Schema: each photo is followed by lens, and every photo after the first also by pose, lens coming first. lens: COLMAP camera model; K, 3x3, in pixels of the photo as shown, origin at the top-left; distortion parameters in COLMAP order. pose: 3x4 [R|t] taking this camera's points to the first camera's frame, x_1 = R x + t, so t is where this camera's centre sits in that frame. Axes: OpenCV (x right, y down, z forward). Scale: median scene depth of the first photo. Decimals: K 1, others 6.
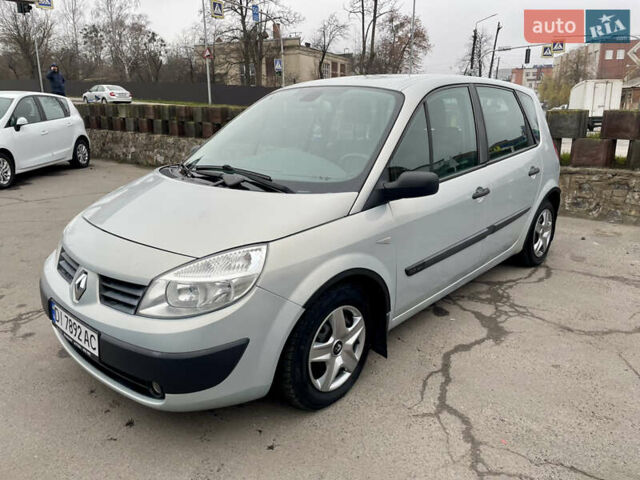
lens RADIAL K [[508.4, 0, 320.3], [0, 508.4, 239.1], [0, 0, 1]] dist [0.076726, -0.096650]
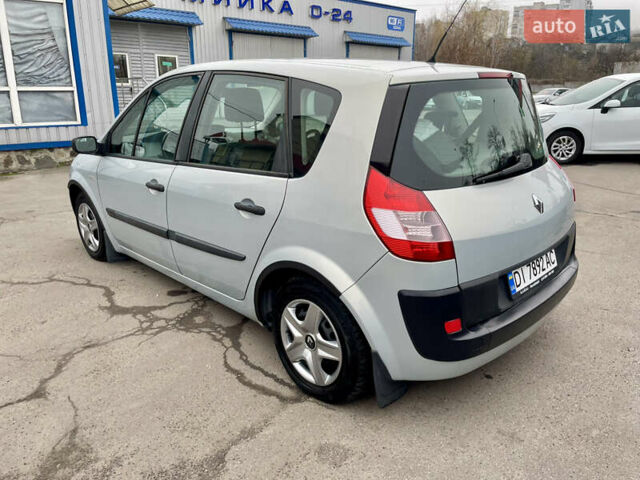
lens RADIAL K [[508.4, 0, 320.6], [0, 508.4, 239.5], [0, 0, 1]] dist [0.076726, -0.096650]
pose [[-0.096793, 0.298802, -0.949394, 1.158031], [-0.260133, 0.913122, 0.313908, -0.359640], [0.960709, 0.277353, -0.010656, 1.253748]]
